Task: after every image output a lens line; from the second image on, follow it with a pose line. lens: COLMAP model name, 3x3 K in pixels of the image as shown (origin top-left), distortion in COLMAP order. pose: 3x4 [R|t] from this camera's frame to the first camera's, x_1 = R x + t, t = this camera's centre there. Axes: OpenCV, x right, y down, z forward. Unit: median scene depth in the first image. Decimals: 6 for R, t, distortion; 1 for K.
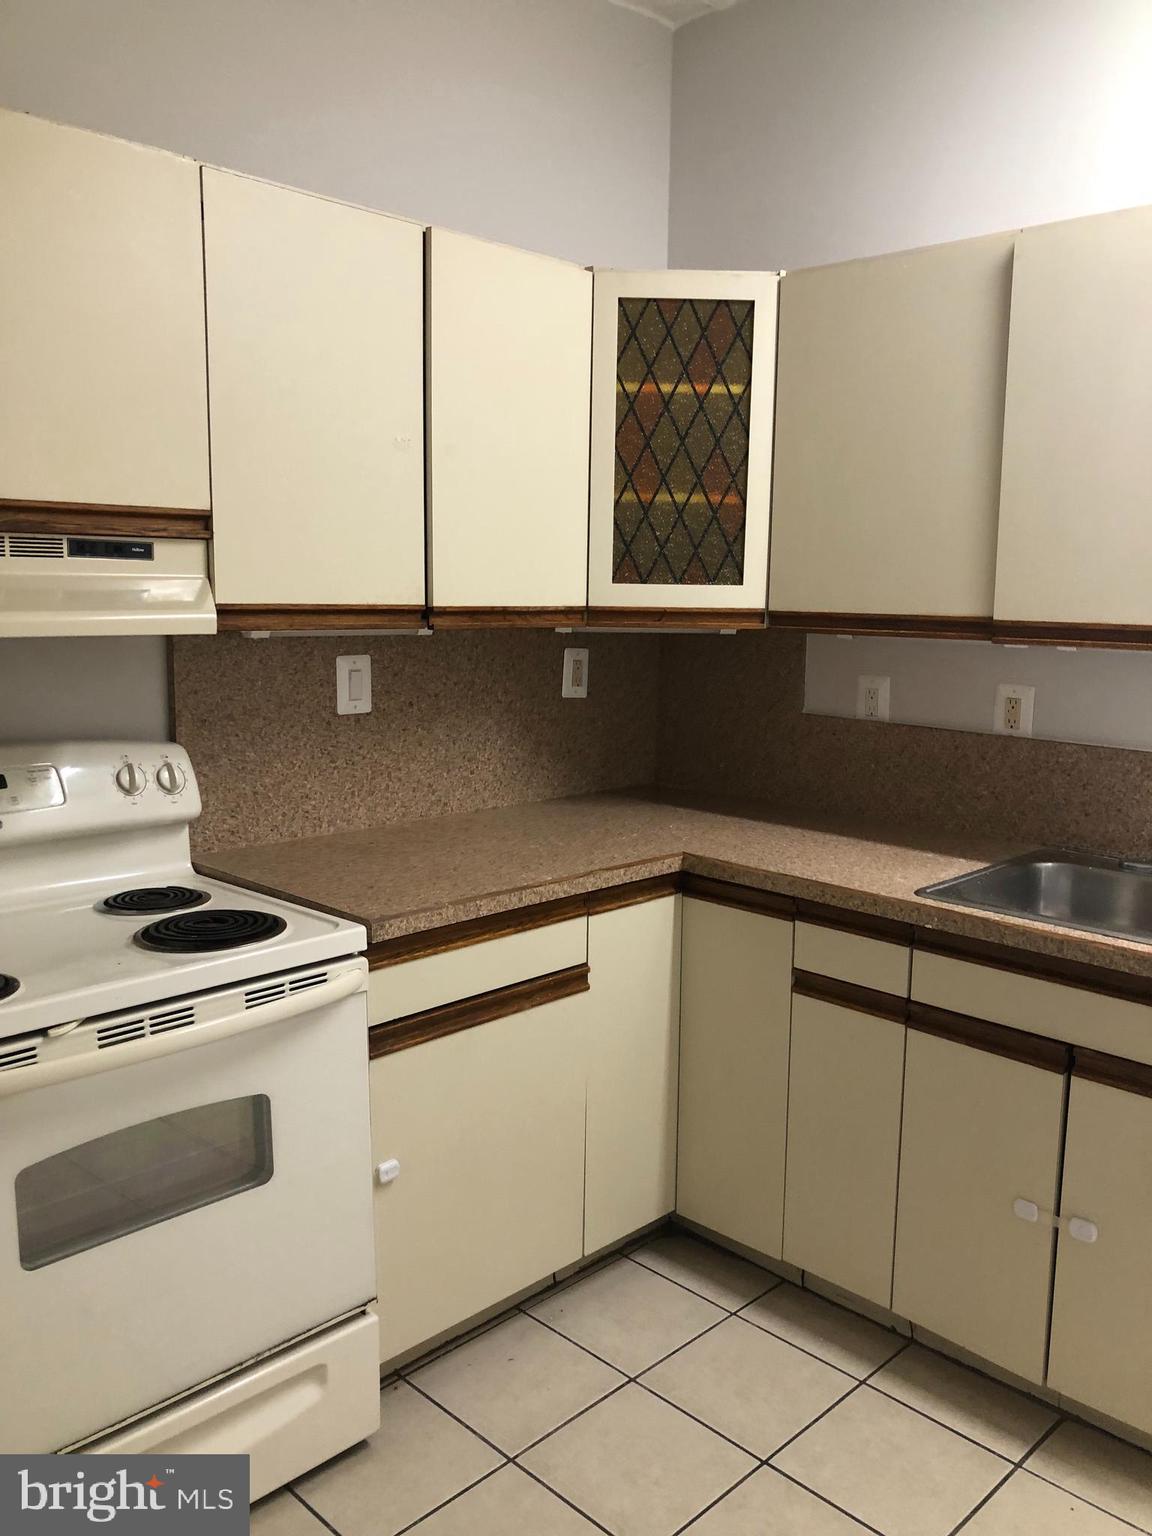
lens RADIAL K [[1235.9, 0, 589.0], [0, 1235.9, 767.5], [0, 0, 1]] dist [0.015112, -0.013971]
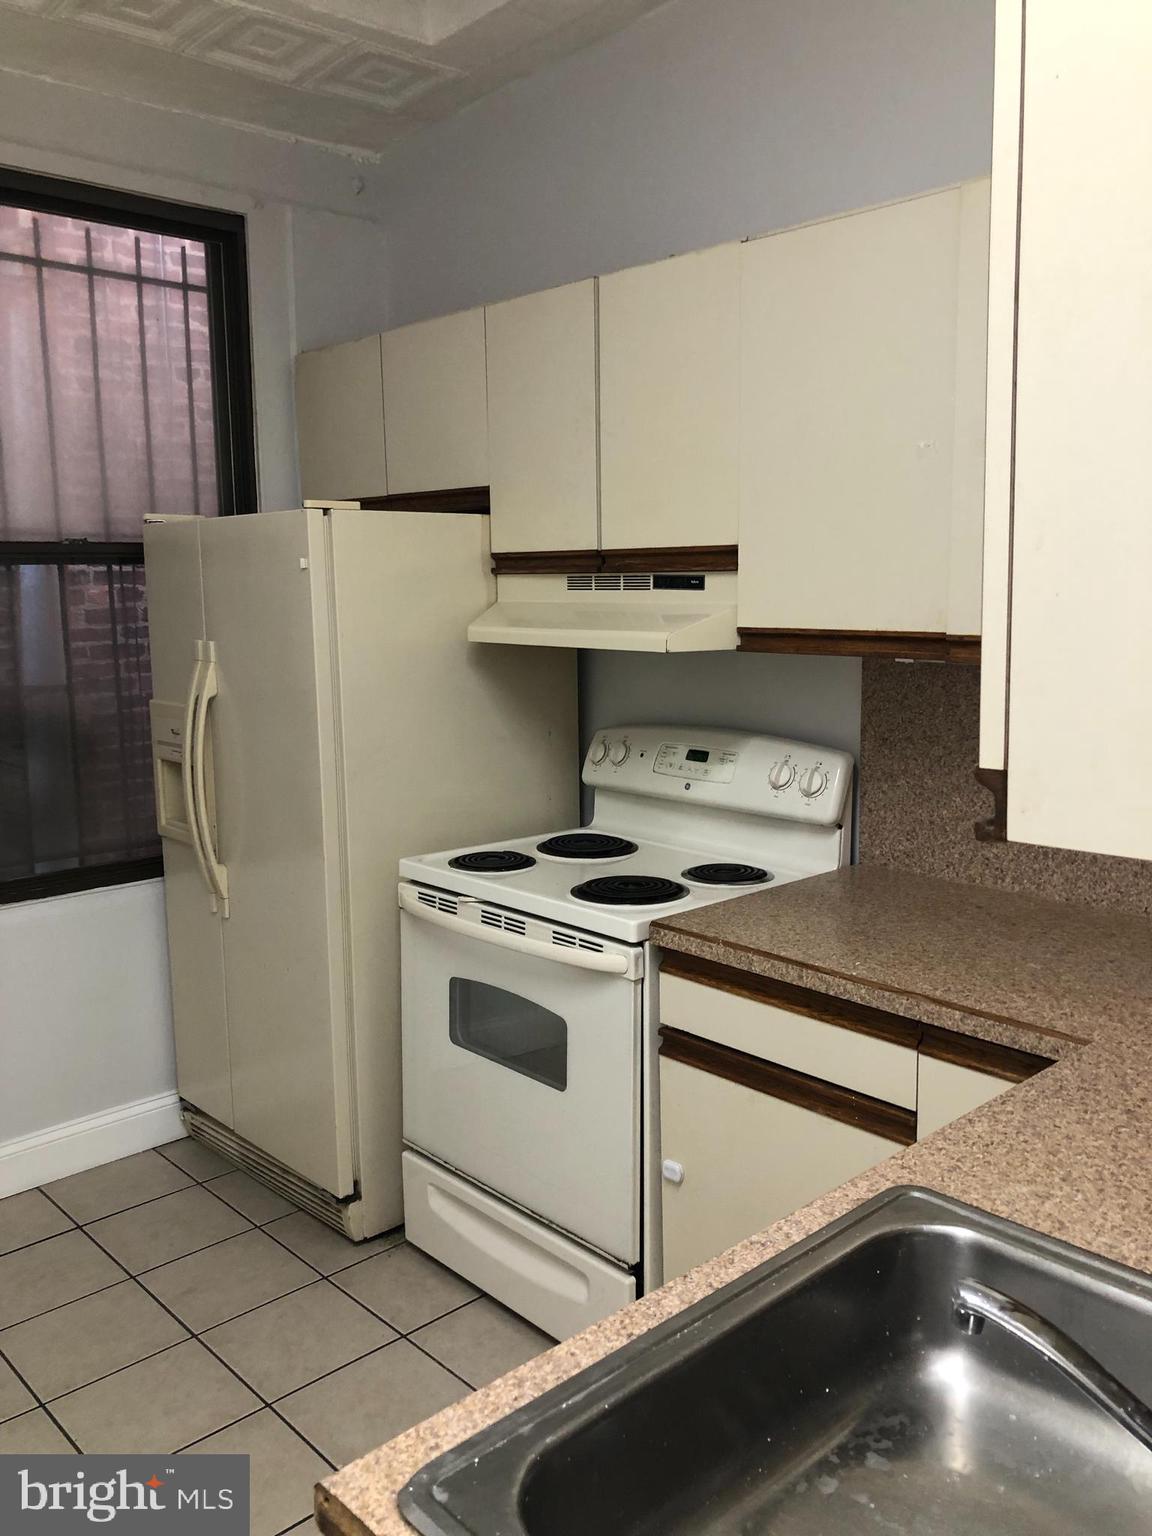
lens RADIAL K [[1235.9, 0, 588.8], [0, 1235.9, 767.9], [0, 0, 1]] dist [0.015112, -0.013971]
pose [[-0.060992, 0.132764, -0.989269, 0.790207], [-0.132888, 0.981211, 0.139876, -0.137051], [0.989253, 0.139993, -0.042203, 0.878221]]
